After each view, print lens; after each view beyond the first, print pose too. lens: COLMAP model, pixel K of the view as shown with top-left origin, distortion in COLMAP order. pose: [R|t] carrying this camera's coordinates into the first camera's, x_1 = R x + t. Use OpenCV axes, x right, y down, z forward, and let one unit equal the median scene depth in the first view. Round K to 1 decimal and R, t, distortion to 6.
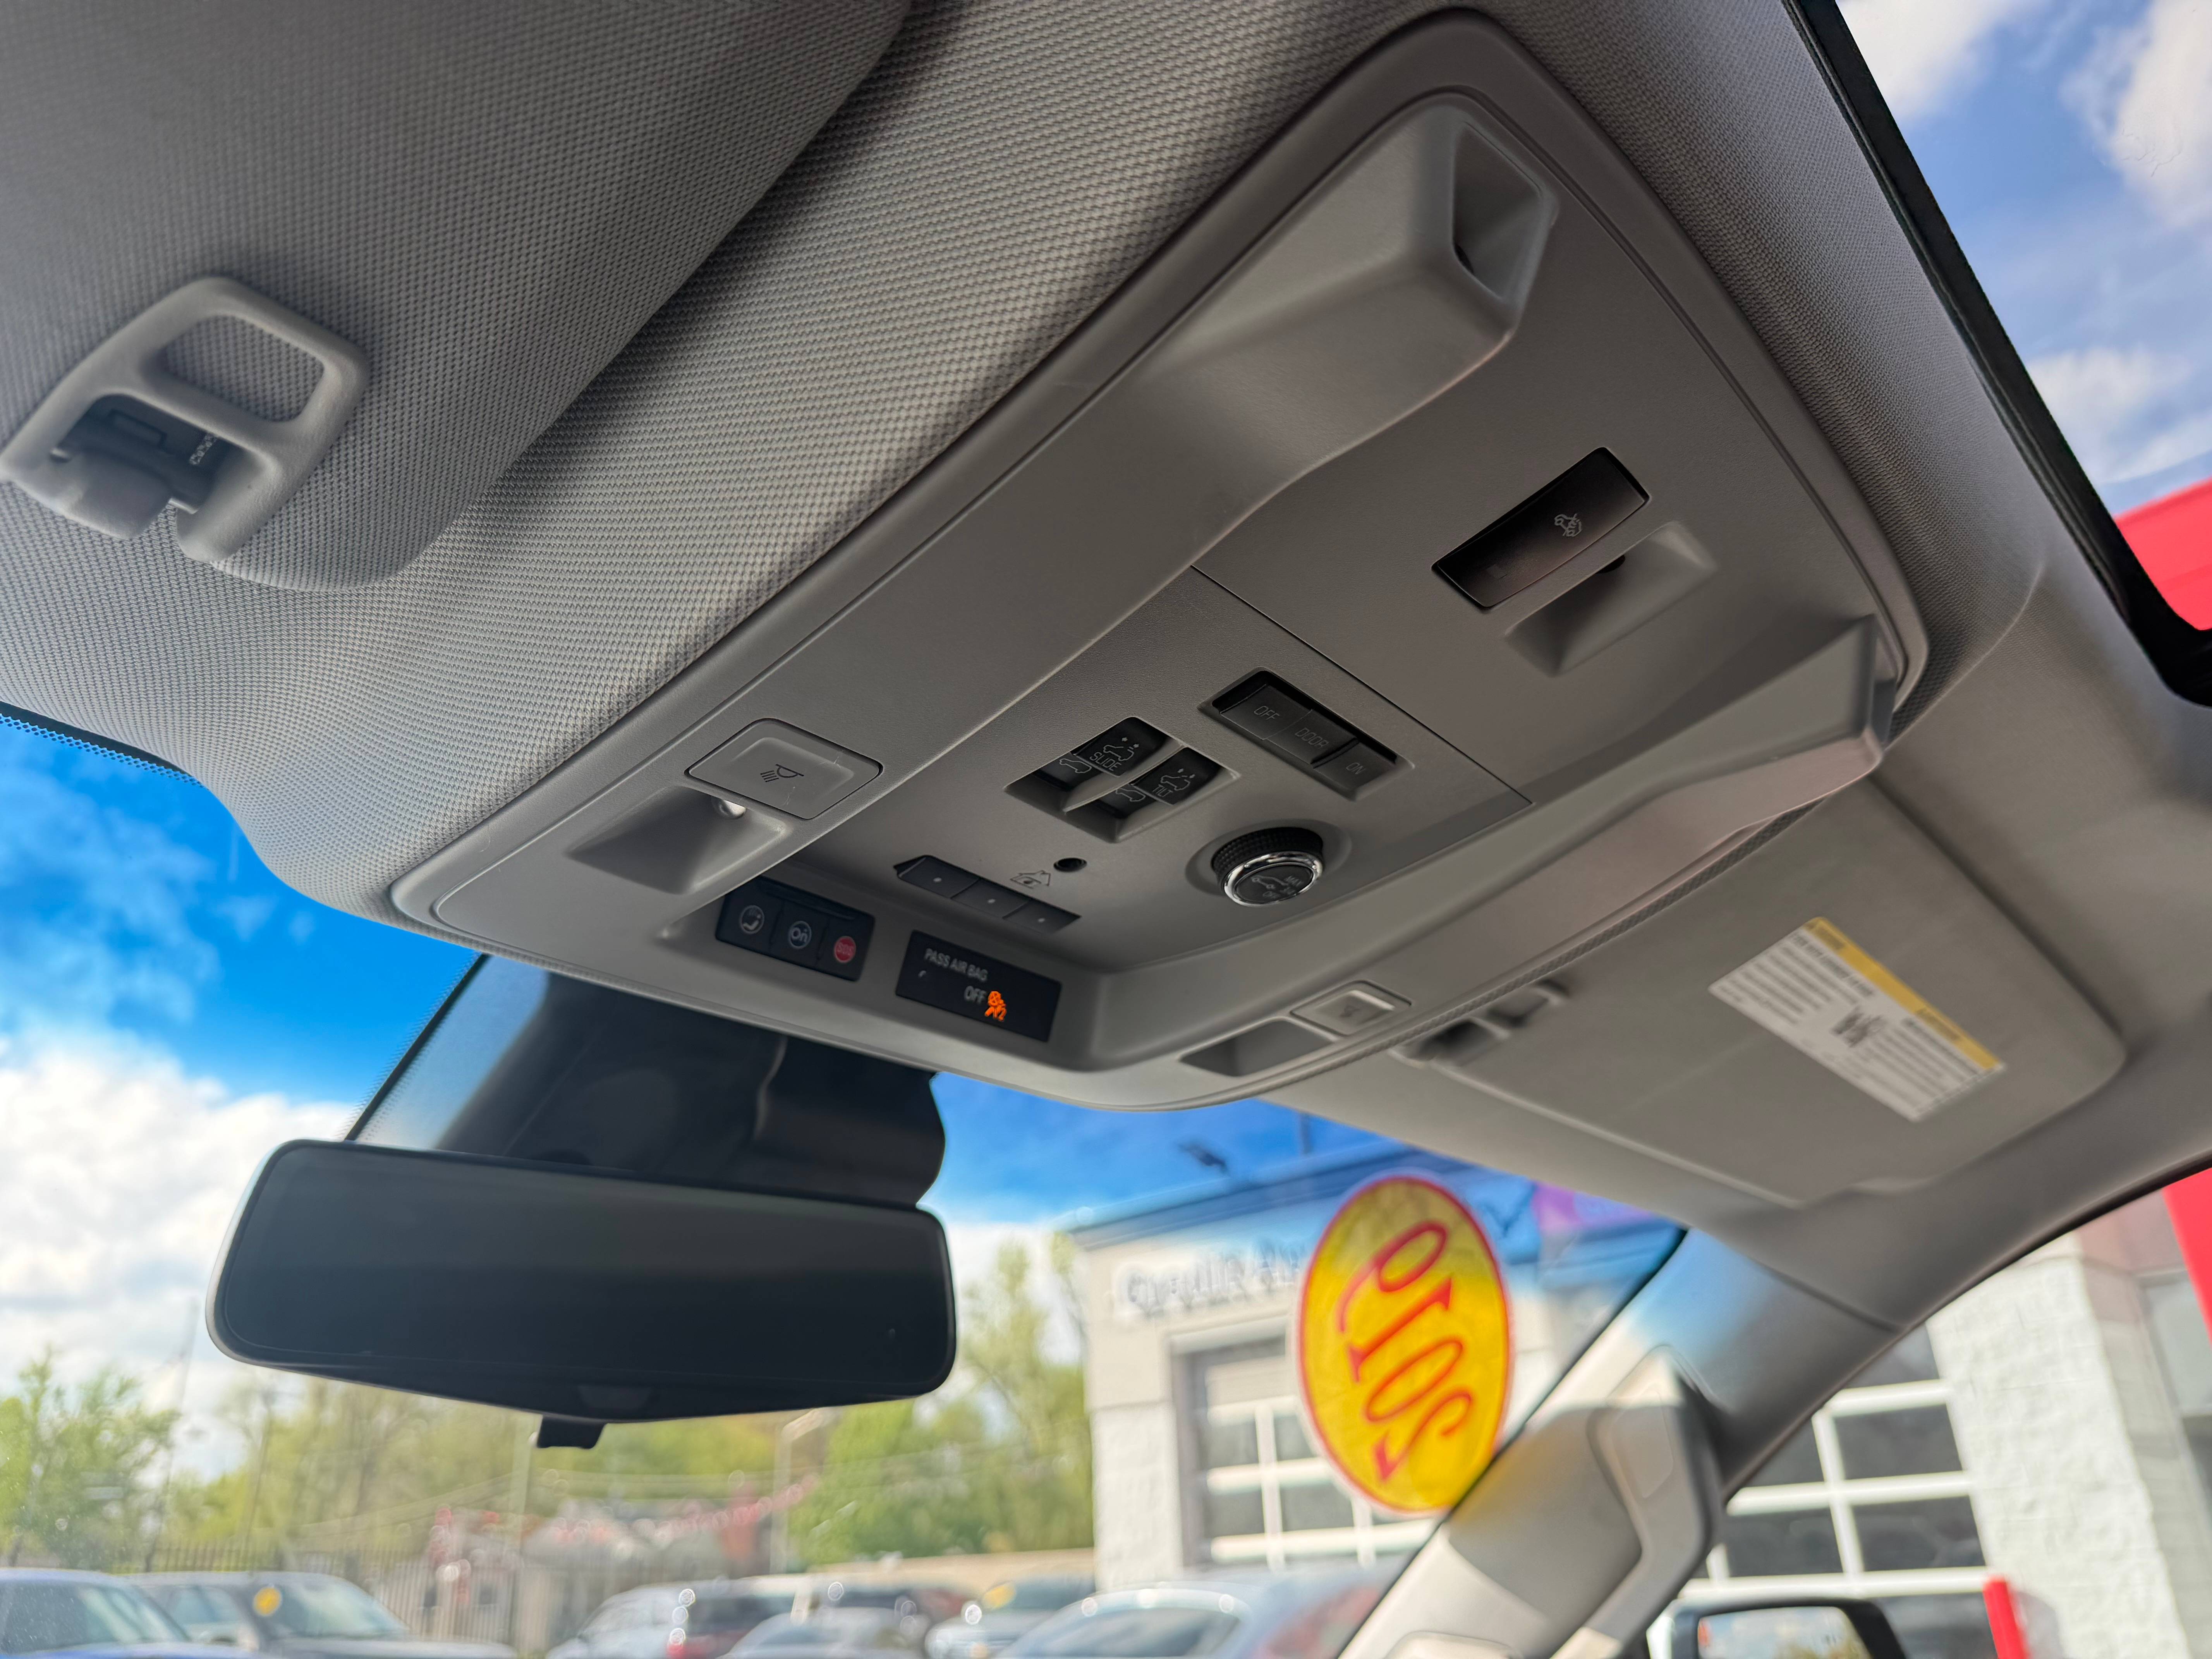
lens RADIAL K [[1642.1, 0, 1106.0], [0, 1642.1, 829.5], [0, 0, 1]] dist [-0.052488, 0.008518]
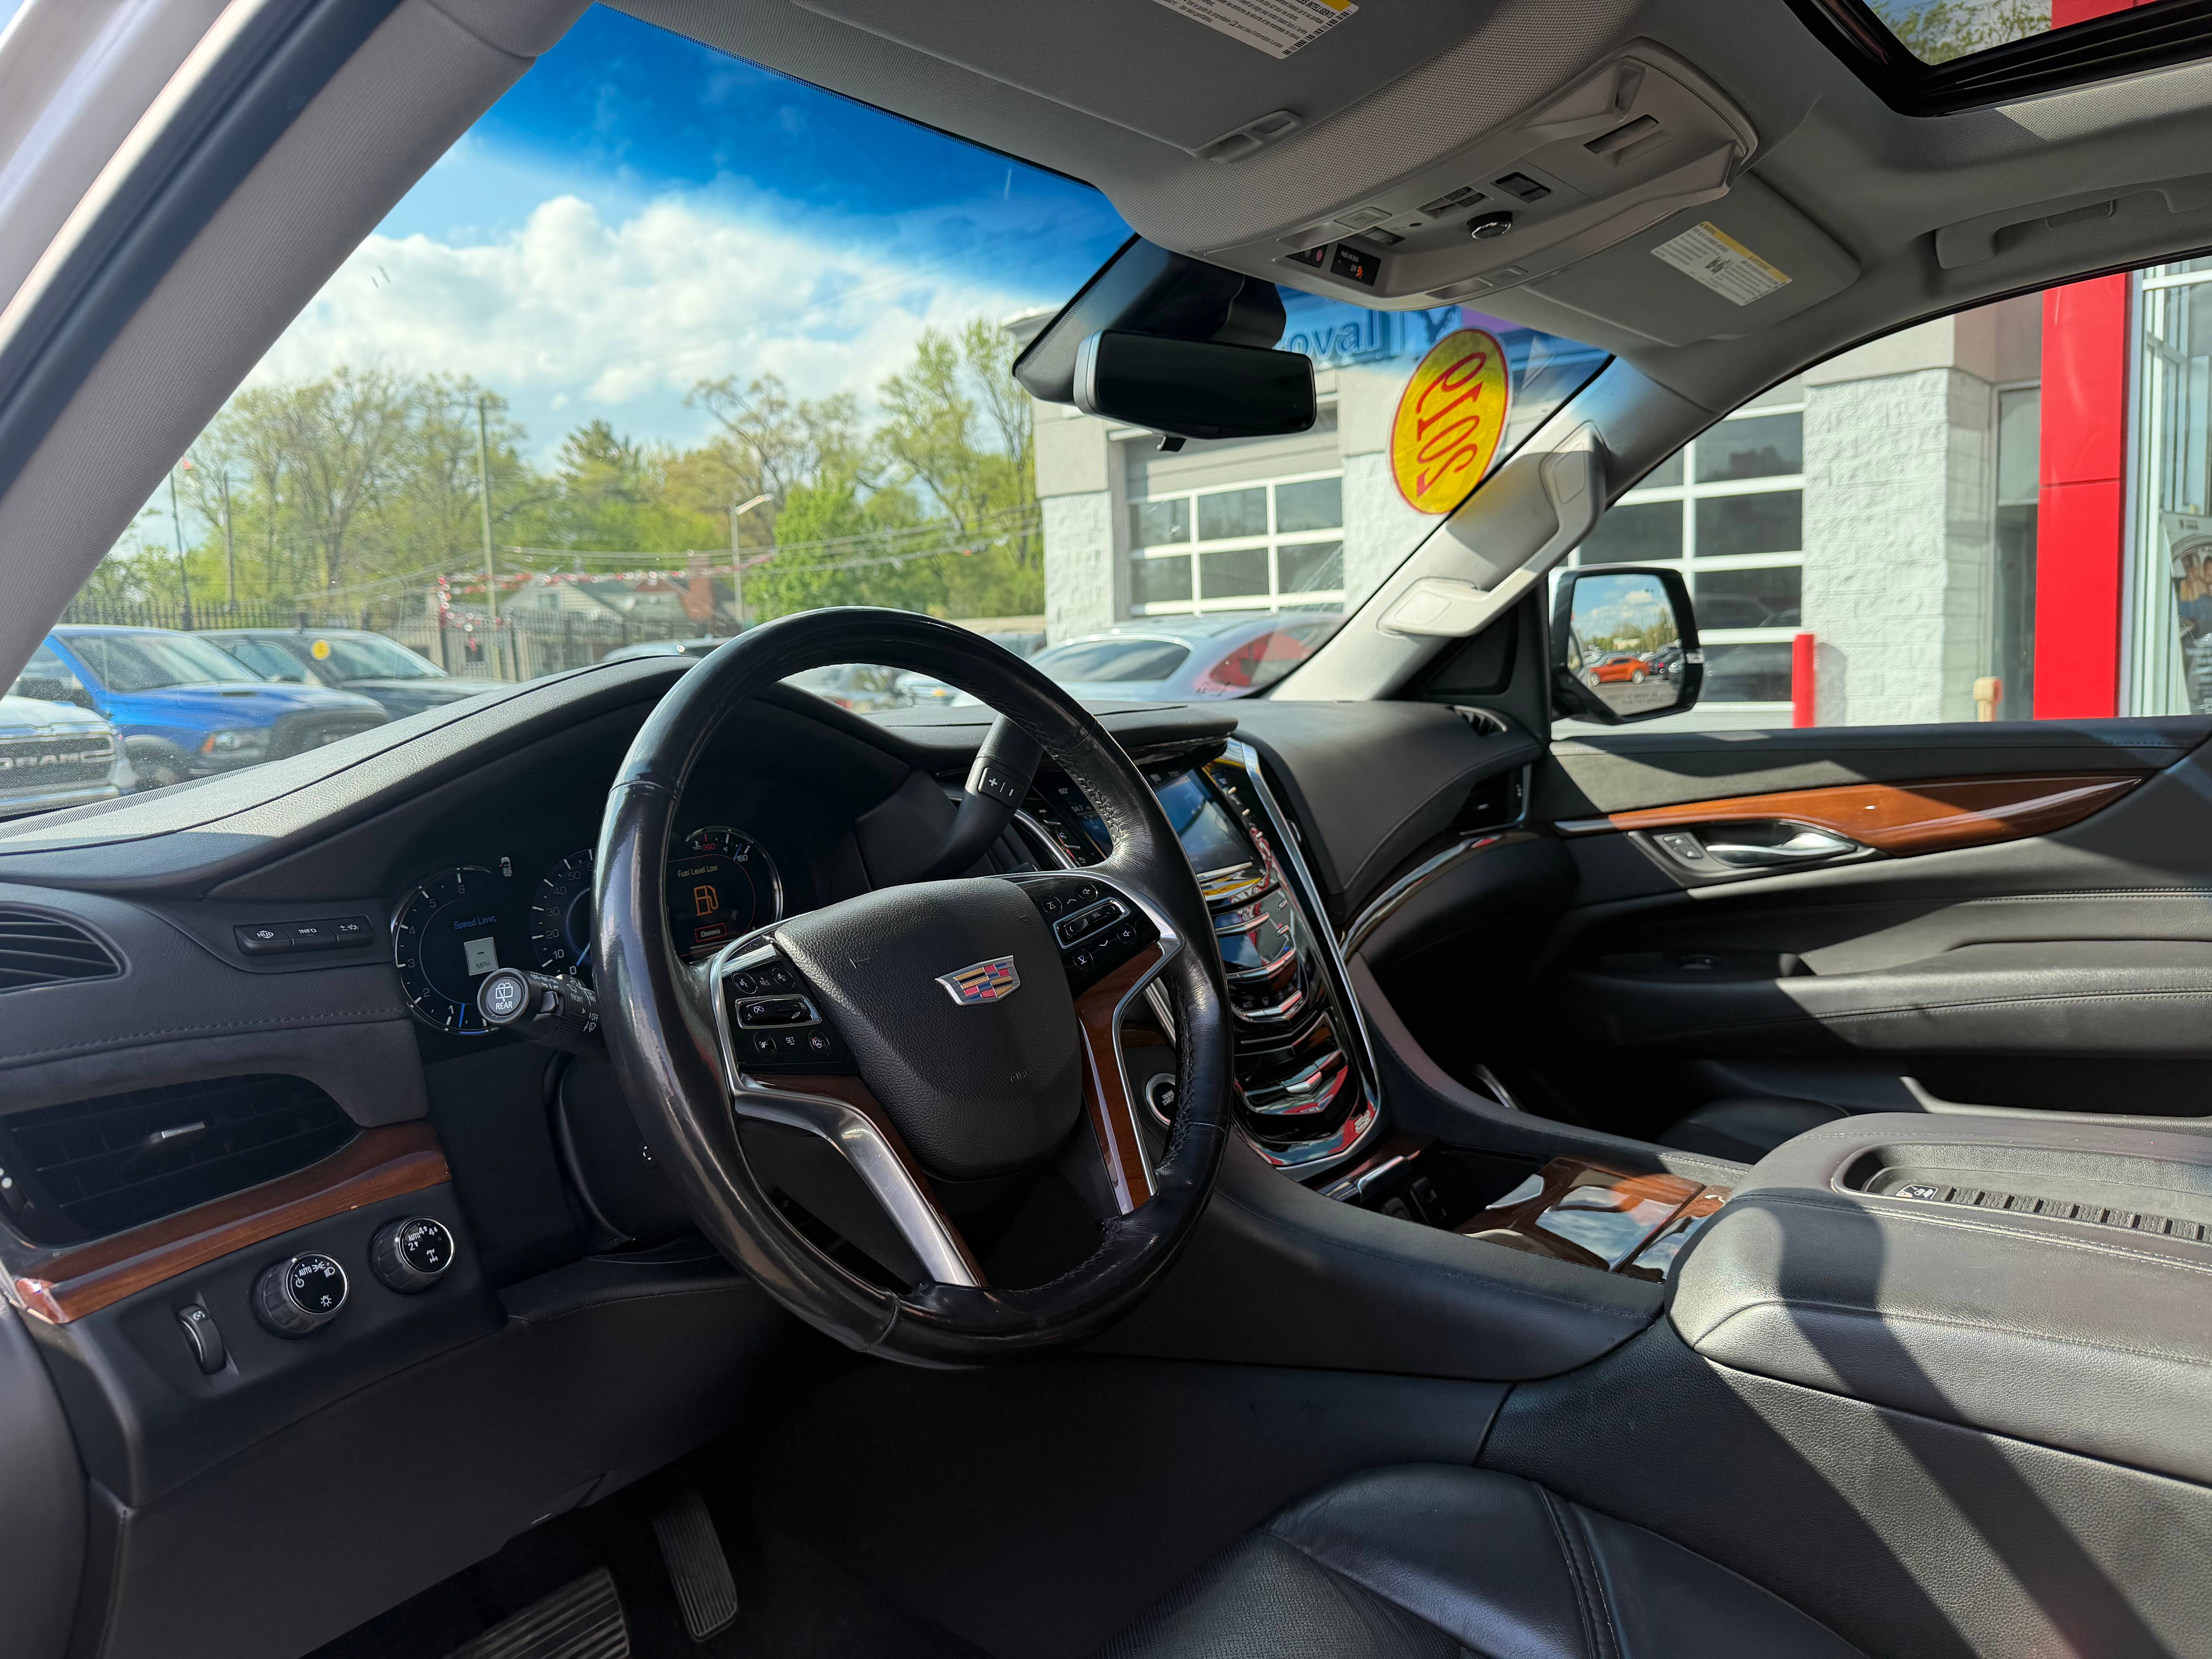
lens RADIAL K [[1546.4, 0, 1090.6], [0, 1546.4, 852.4], [0, 0, 1]] dist [0.188659, -0.317394]
pose [[0.999130, -0.000583, 0.041689, -0.285812], [-0.021853, 0.844231, 0.535534, -0.210624], [-0.035508, -0.535979, 0.843484, -0.731911]]
